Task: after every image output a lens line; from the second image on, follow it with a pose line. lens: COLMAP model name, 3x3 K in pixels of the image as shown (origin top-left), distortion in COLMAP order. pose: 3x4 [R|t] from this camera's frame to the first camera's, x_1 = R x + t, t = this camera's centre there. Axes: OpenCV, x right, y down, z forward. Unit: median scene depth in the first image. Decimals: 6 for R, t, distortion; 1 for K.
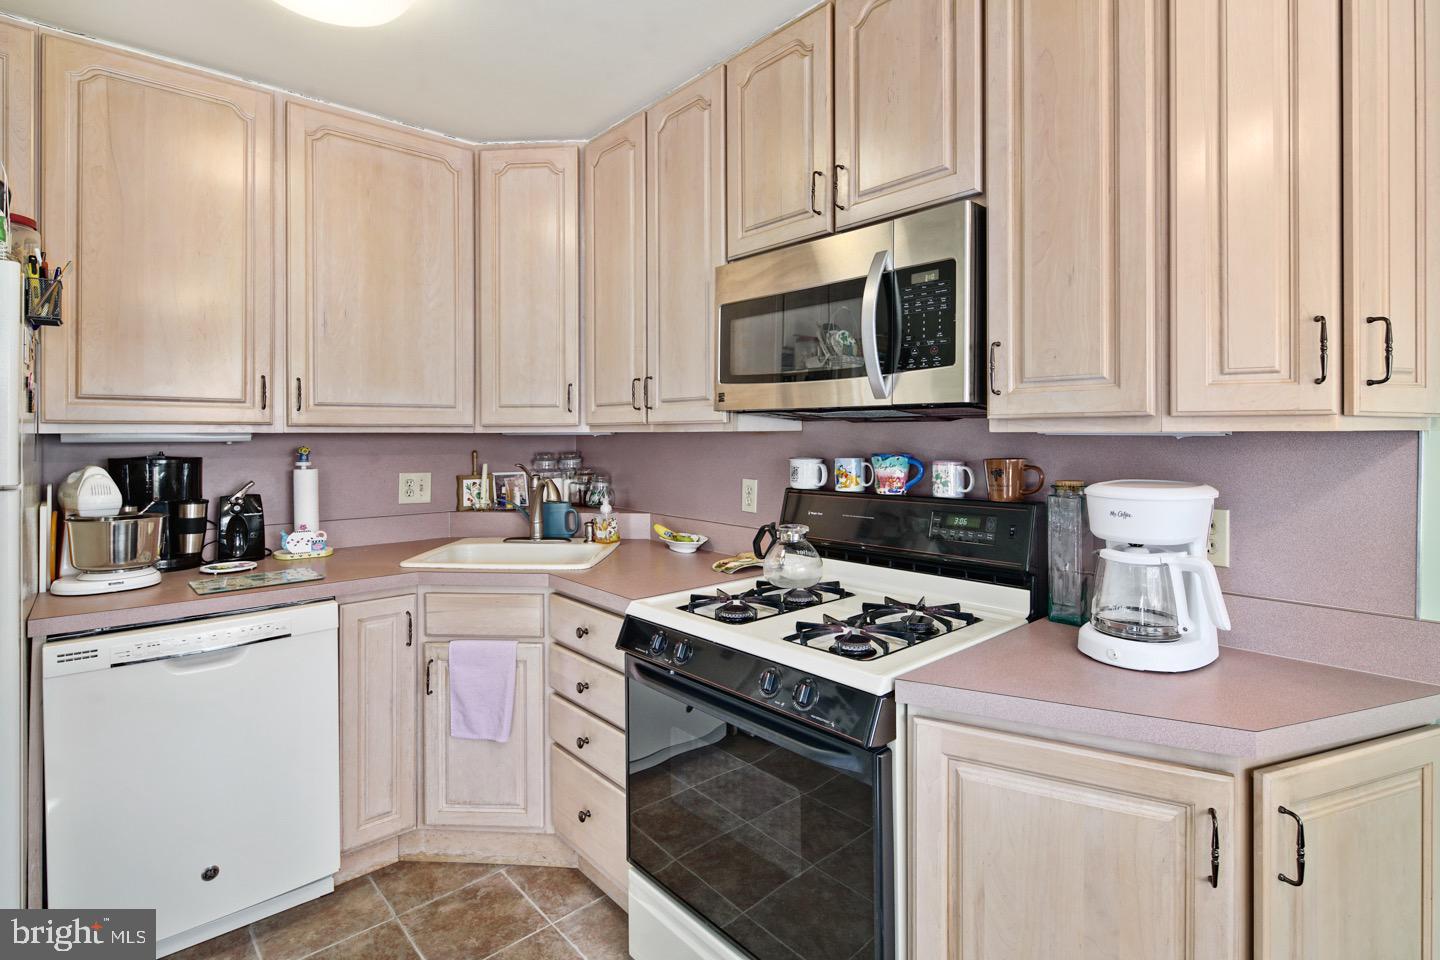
lens RADIAL K [[713.1, 0, 703.2], [0, 713.1, 430.9], [0, 0, 1]] dist [0.005415, -0.002661]
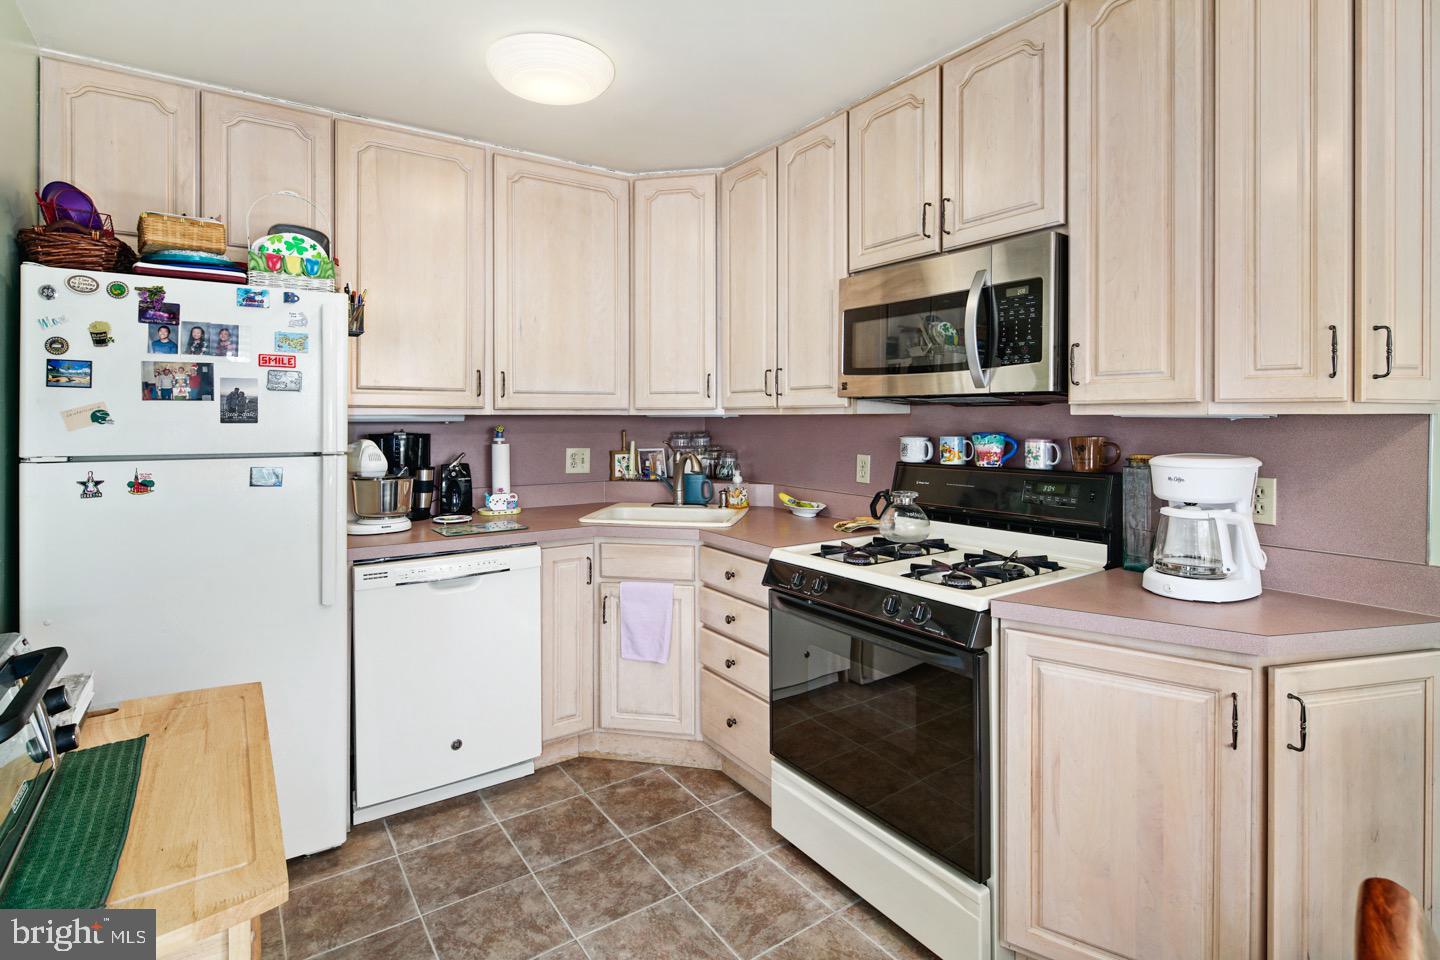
lens RADIAL K [[713.1, 0, 704.5], [0, 713.1, 418.5], [0, 0, 1]] dist [0.005415, -0.002661]
pose [[0.992333, 0.001619, -0.123584, -0.062086], [-0.000730, 0.999974, 0.007243, -0.000253], [0.123592, -0.007097, 0.992308, -0.245255]]
